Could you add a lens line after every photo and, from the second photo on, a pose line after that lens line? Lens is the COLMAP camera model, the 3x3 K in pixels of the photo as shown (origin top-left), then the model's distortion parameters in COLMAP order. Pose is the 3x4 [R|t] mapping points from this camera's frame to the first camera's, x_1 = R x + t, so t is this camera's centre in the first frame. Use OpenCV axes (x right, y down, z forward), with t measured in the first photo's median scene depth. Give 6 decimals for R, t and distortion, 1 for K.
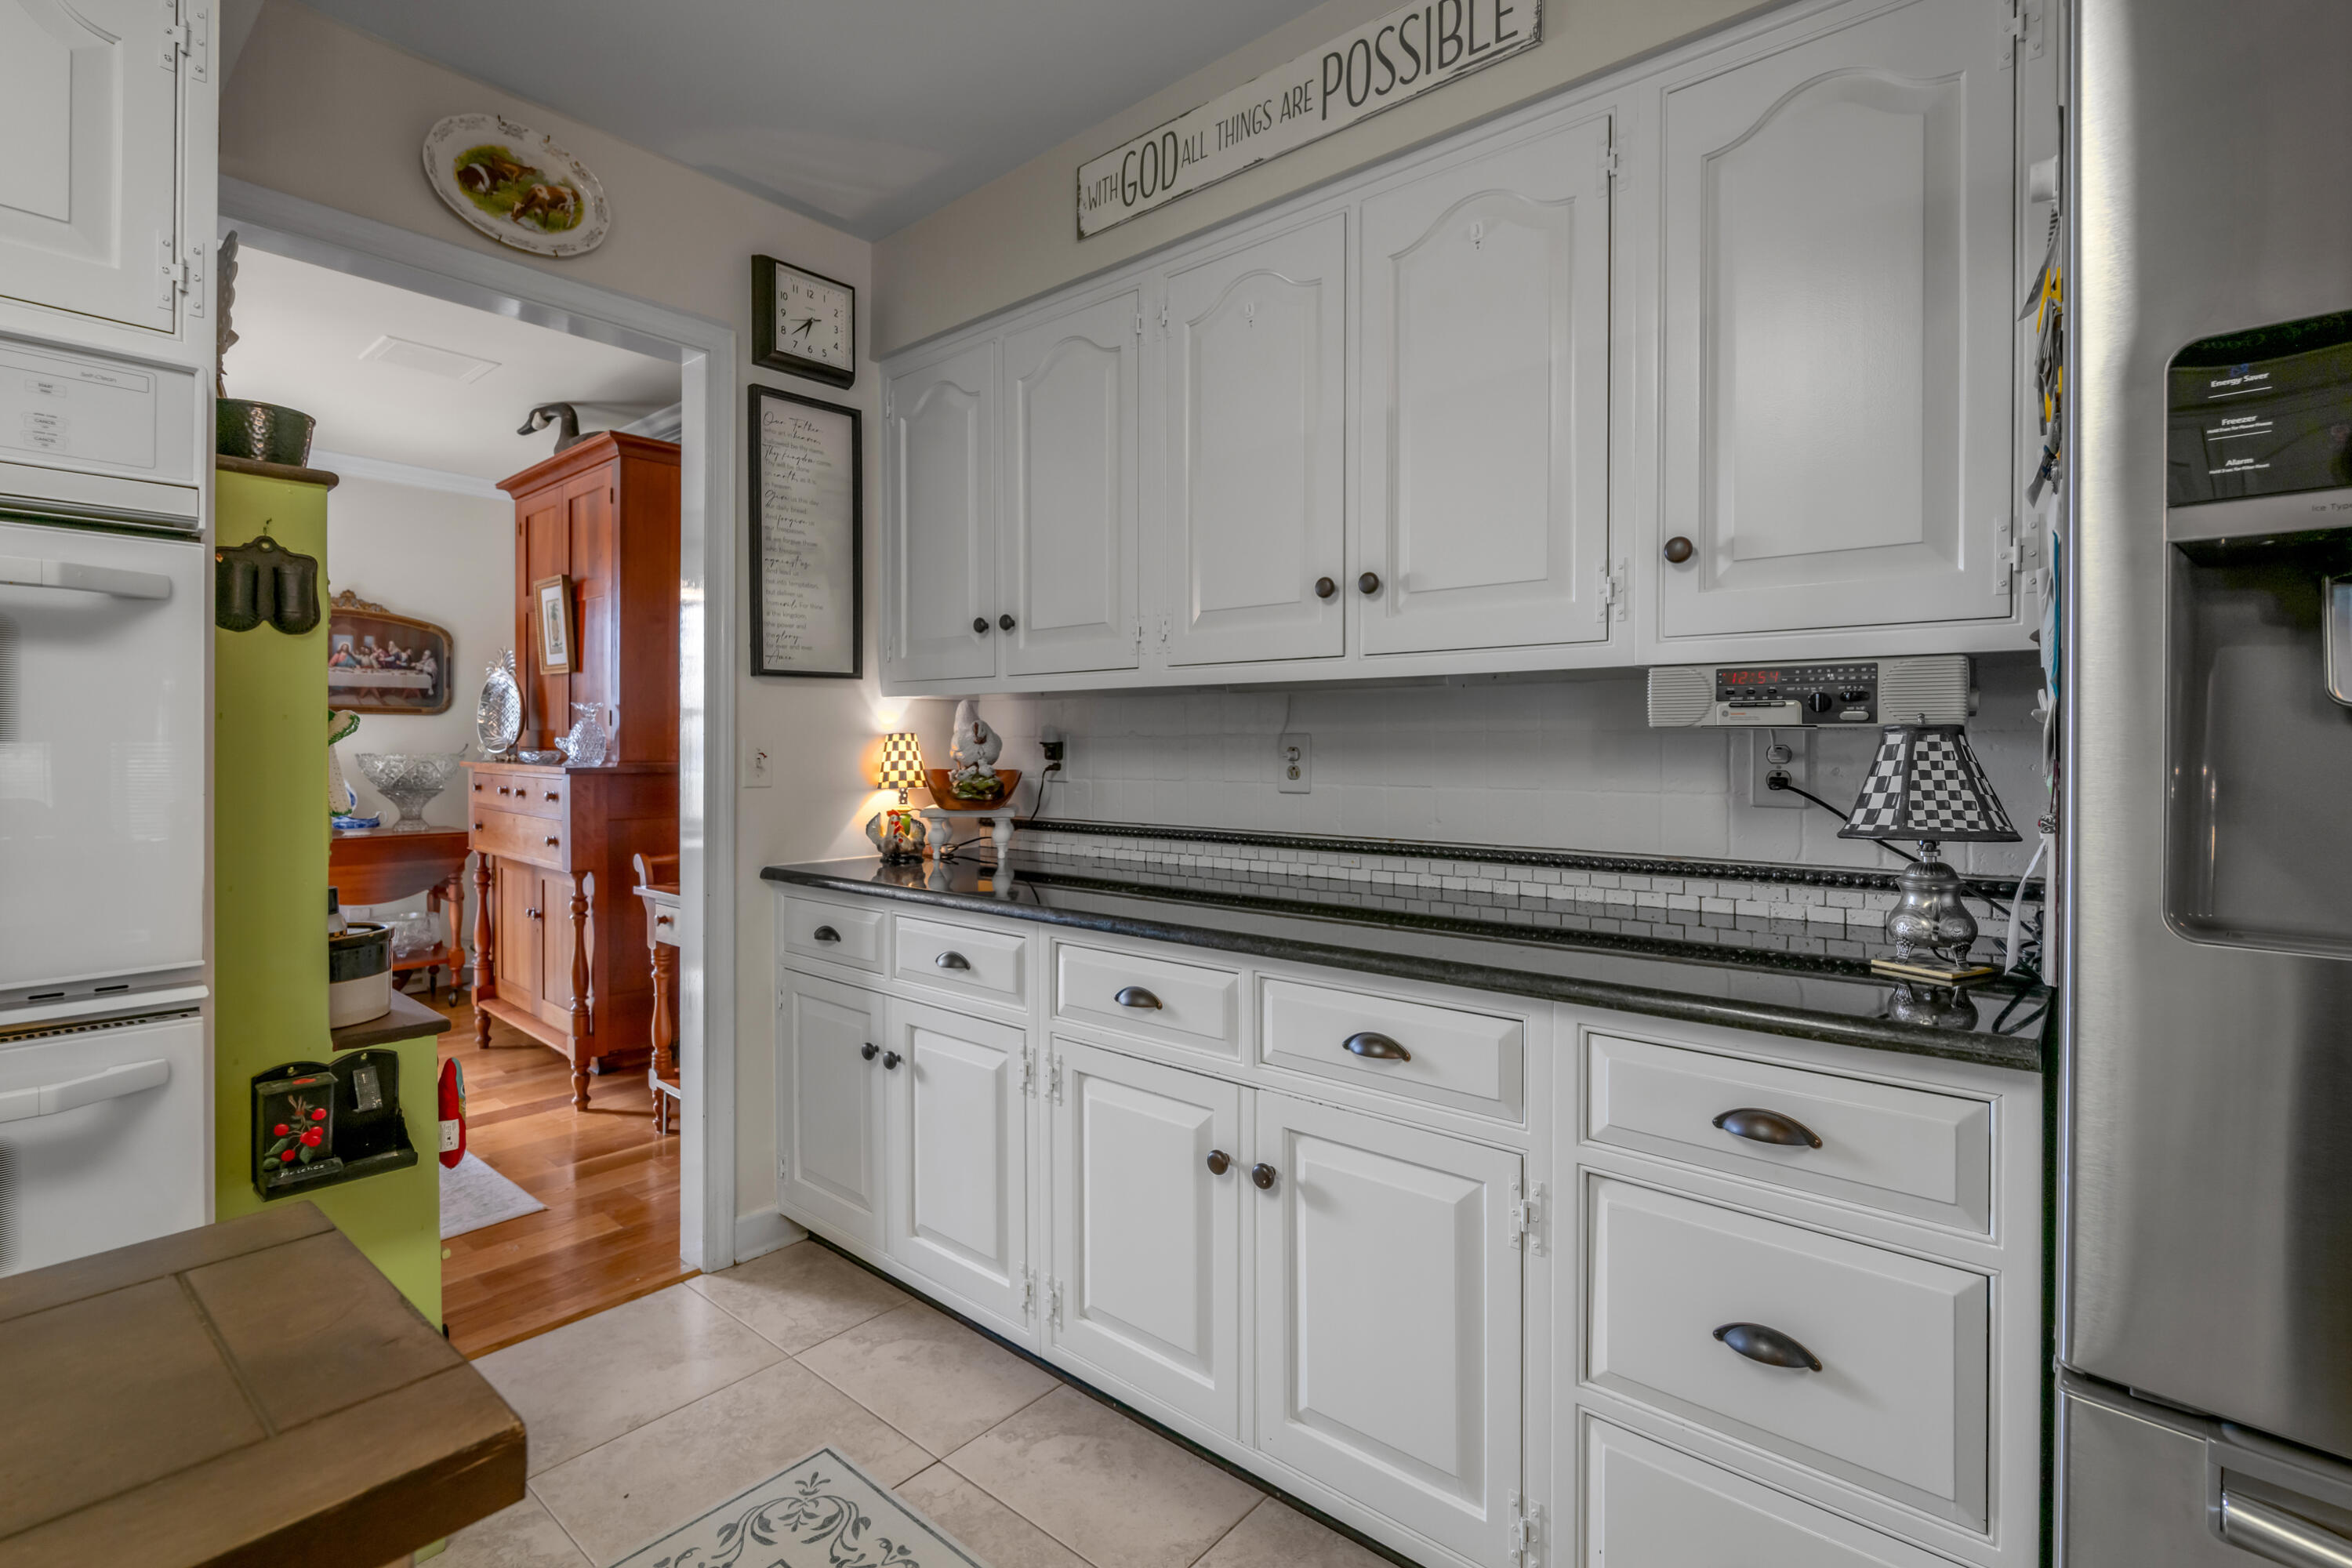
lens RADIAL K [[1074.0, 0, 1170.4], [0, 1074.0, 752.2], [0, 0, 1]] dist [-0.004057, 0.000936]
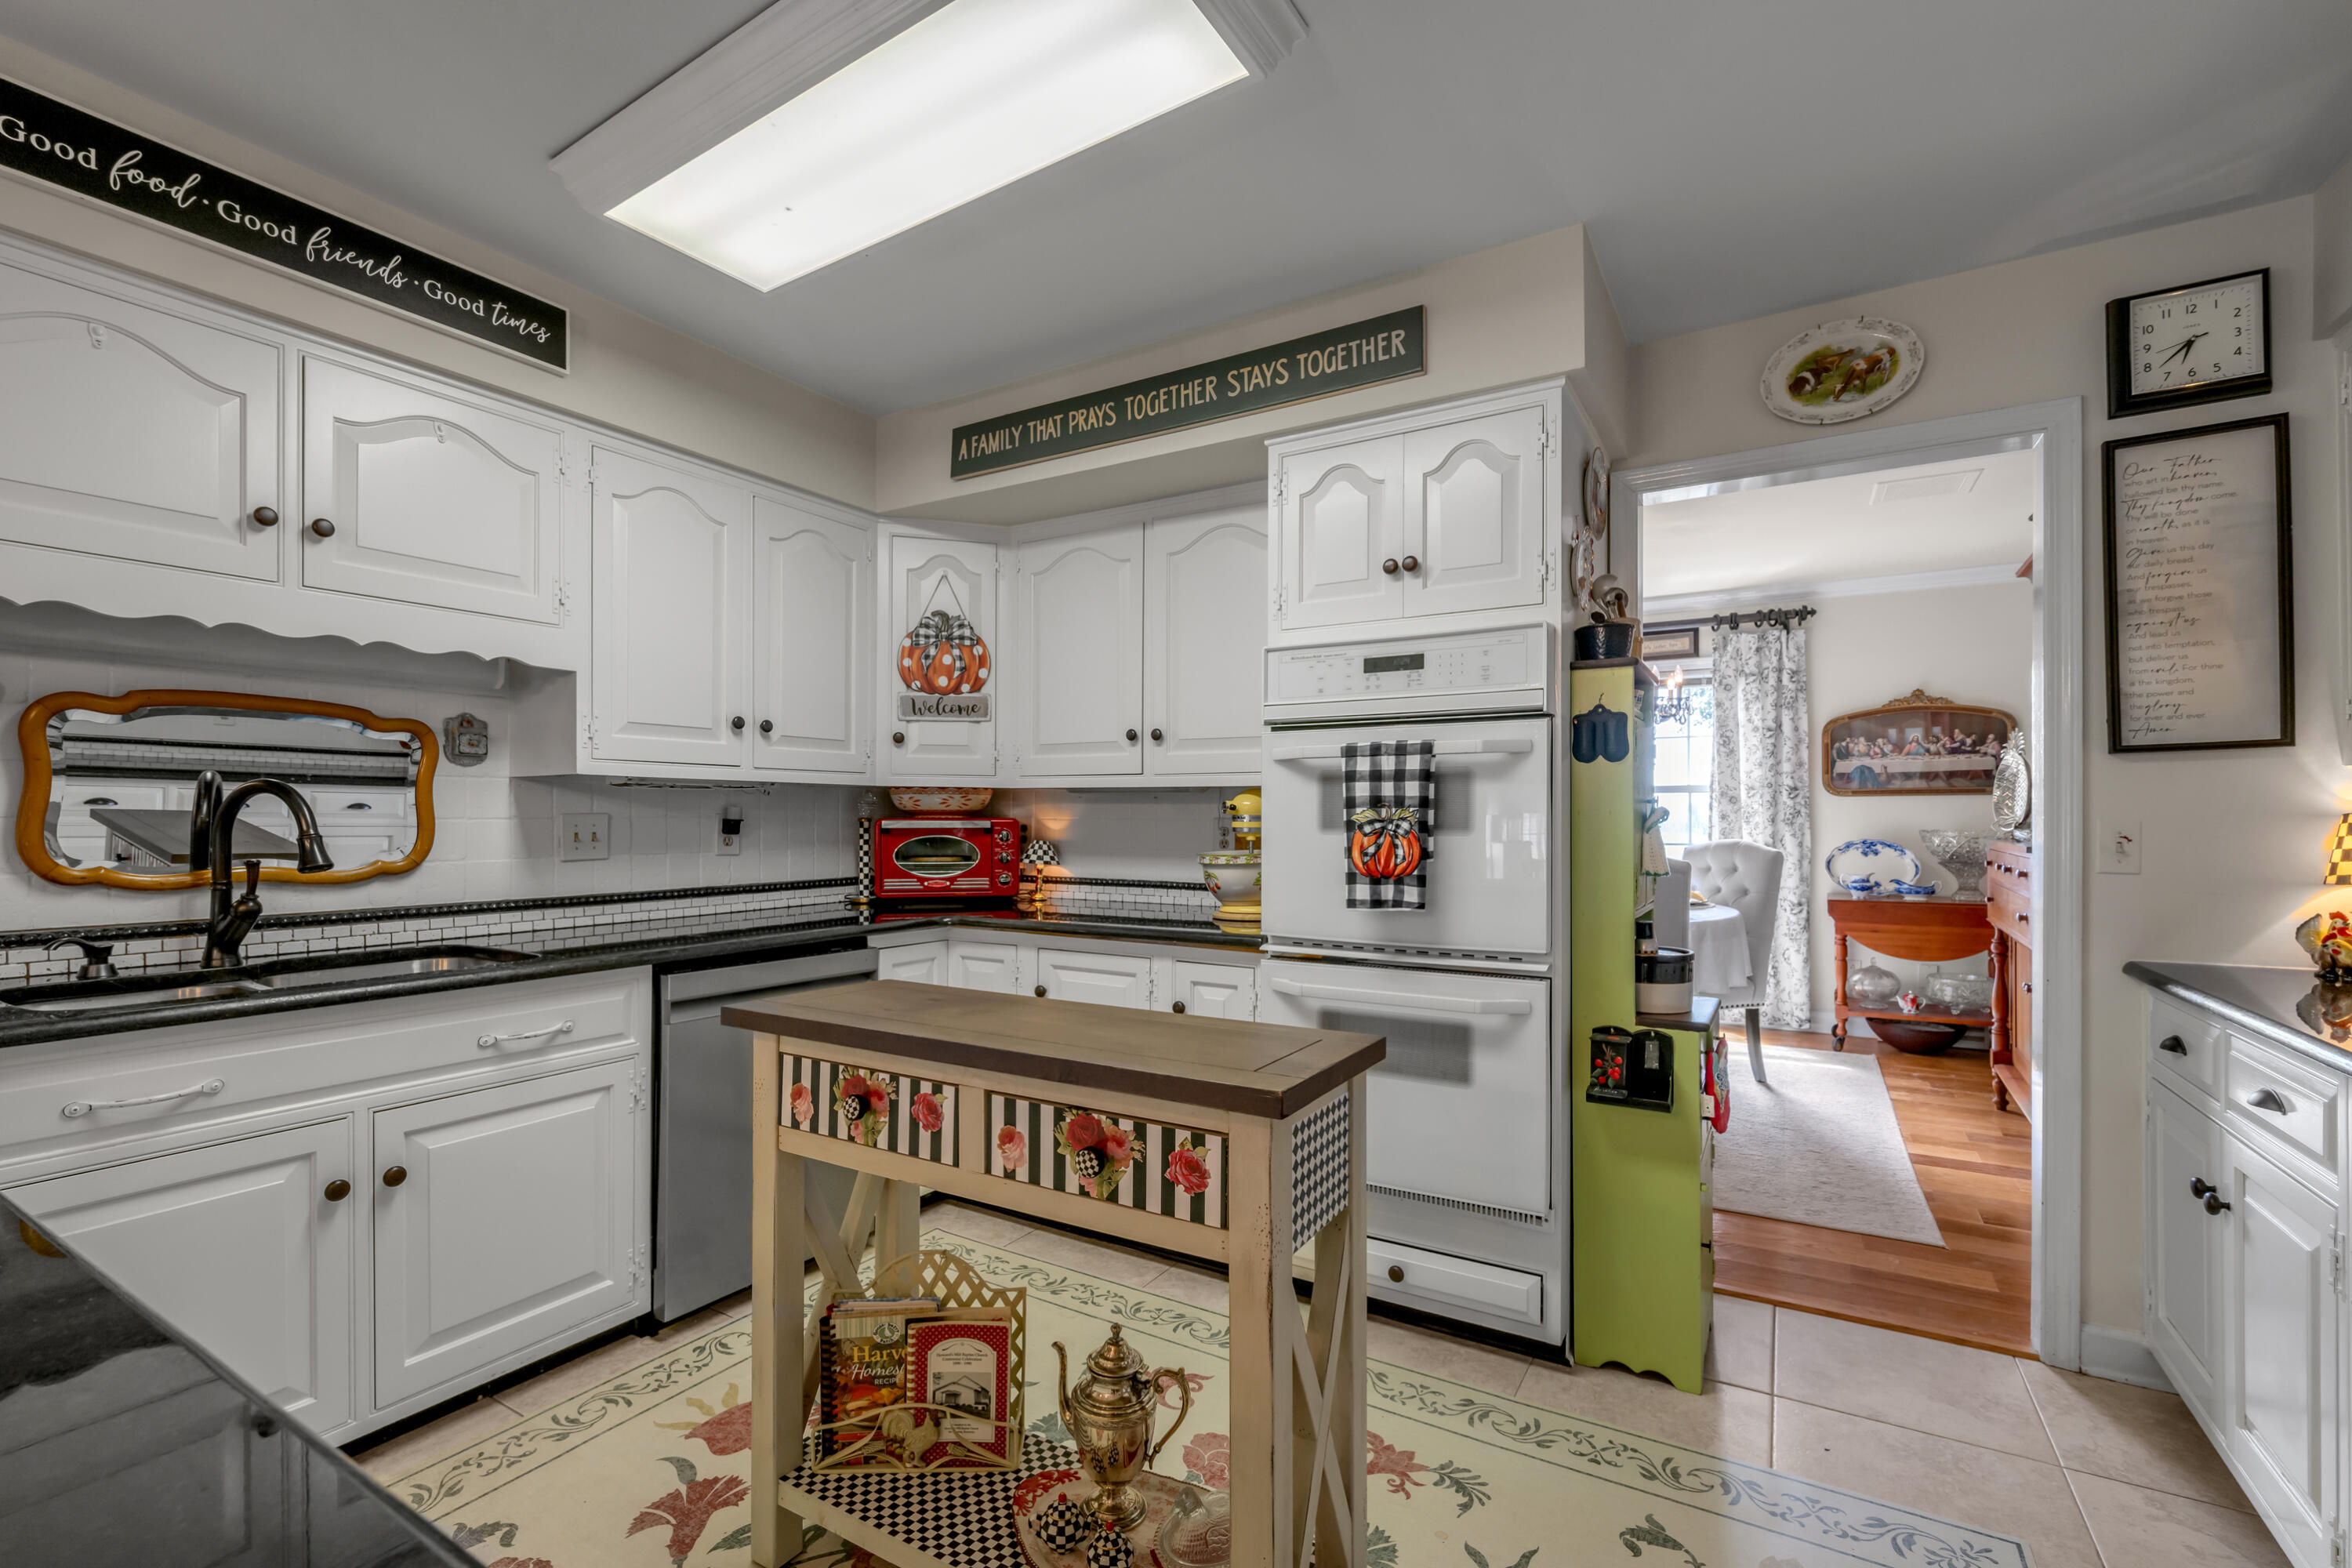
lens RADIAL K [[1008.7, 0, 1178.6], [0, 1008.7, 818.4], [0, 0, 1]] dist [-0.000109, -0.000423]
pose [[0.162270, -0.003761, -0.986739, 0.344078], [-0.001512, 0.999991, -0.004060, -0.010072], [0.986745, 0.002151, 0.162262, 0.060398]]
